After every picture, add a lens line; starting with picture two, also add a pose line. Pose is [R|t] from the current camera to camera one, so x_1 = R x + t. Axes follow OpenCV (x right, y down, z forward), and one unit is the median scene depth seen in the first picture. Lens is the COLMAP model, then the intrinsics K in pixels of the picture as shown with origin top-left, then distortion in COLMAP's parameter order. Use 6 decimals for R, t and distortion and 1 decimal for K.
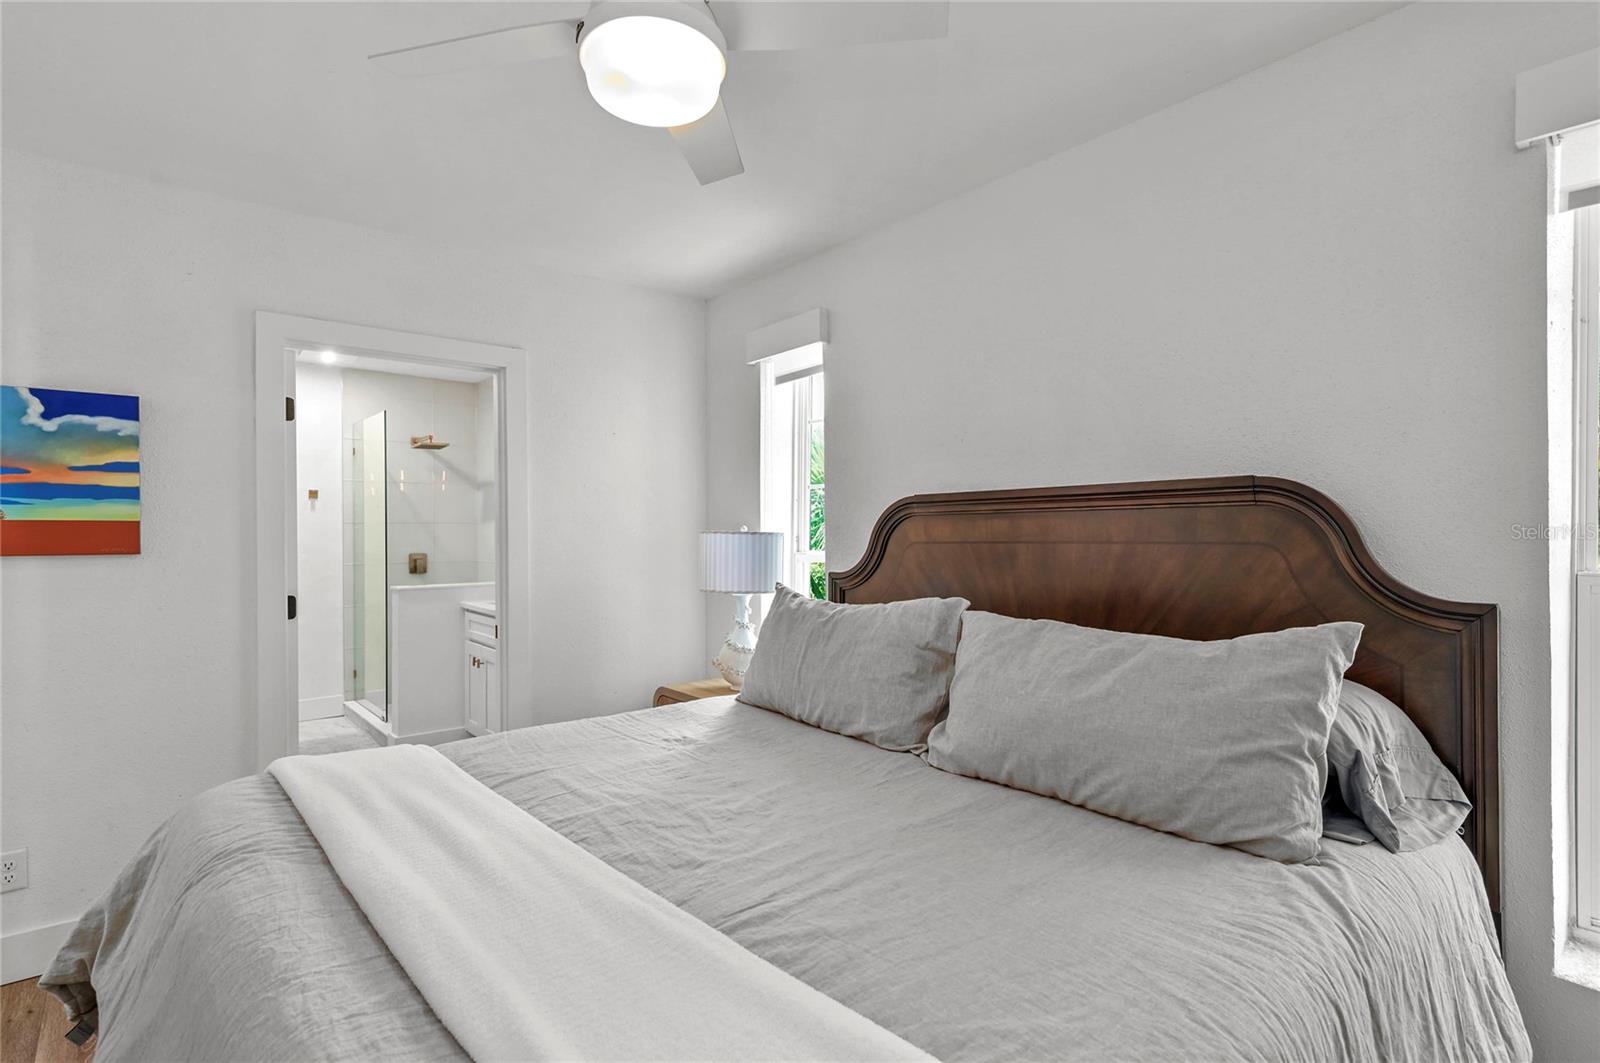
lens RADIAL K [[837.3, 0, 803.3], [0, 837.3, 533.5], [0, 0, 1]] dist [0.018834, -0.000234]
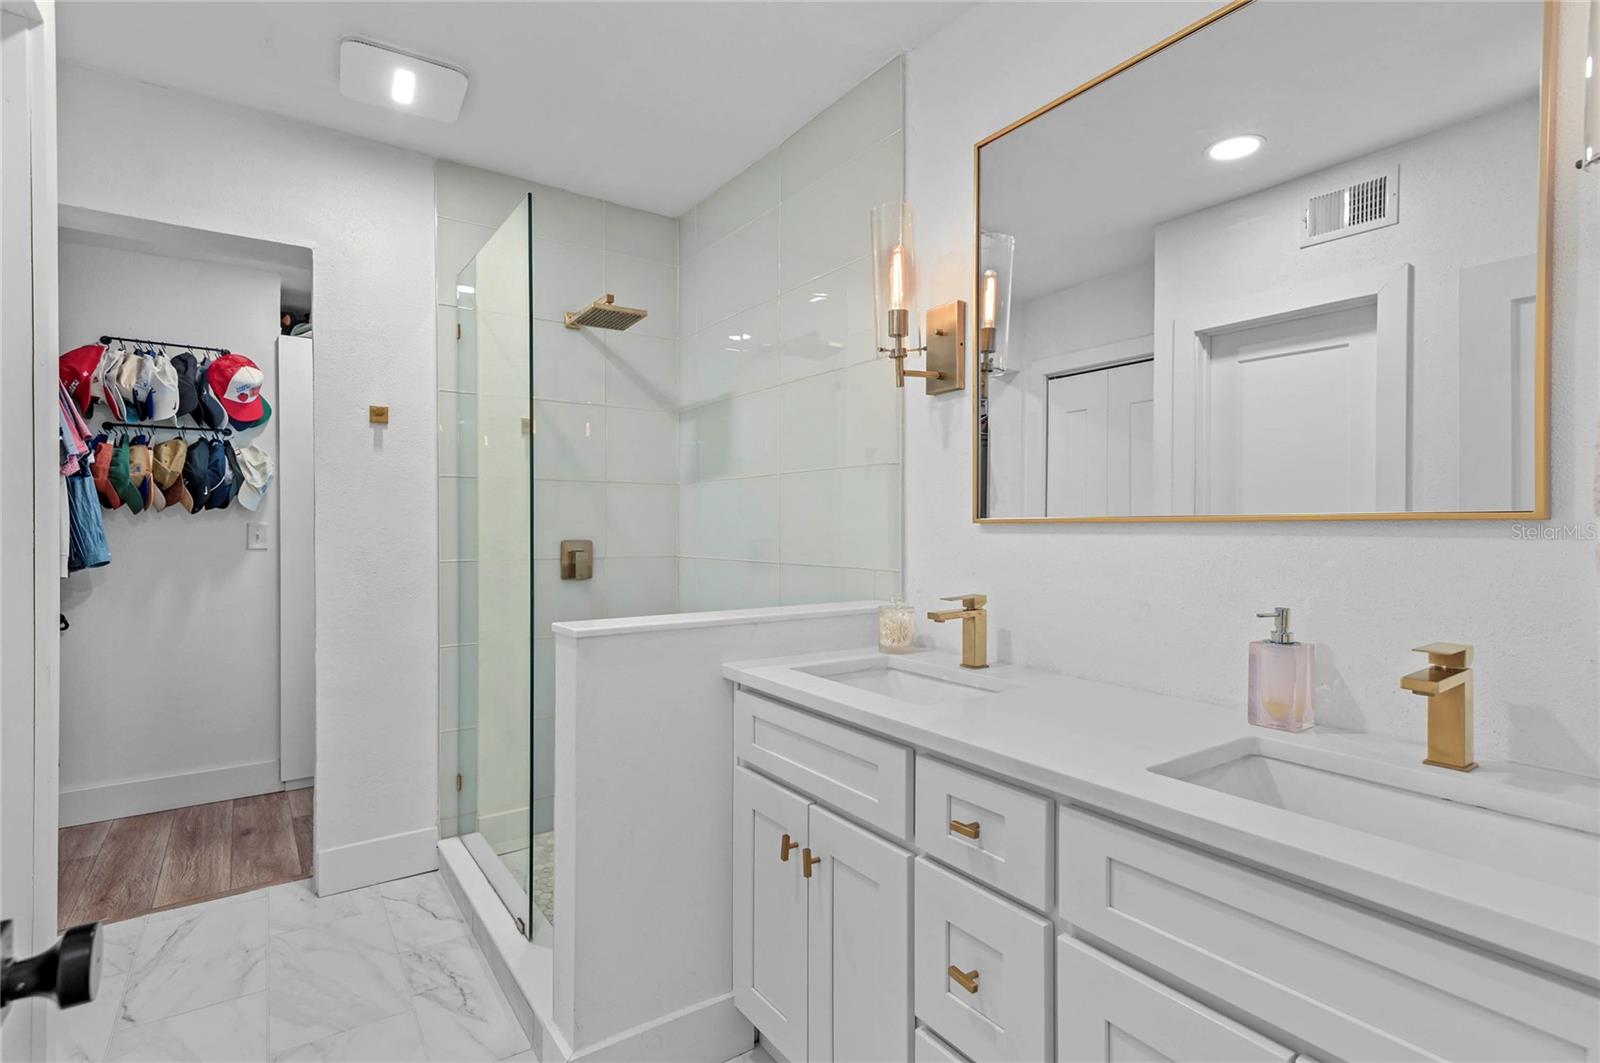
lens RADIAL K [[764.3, 0, 796.4], [0, 764.3, 532.1], [0, 0, 1]] dist [0.004021, 0.000302]
pose [[0.997063, 0.006475, -0.076316, -0.302102], [-0.006256, 0.999976, 0.003111, 0.017301], [0.076335, -0.002625, 0.997079, 0.568703]]
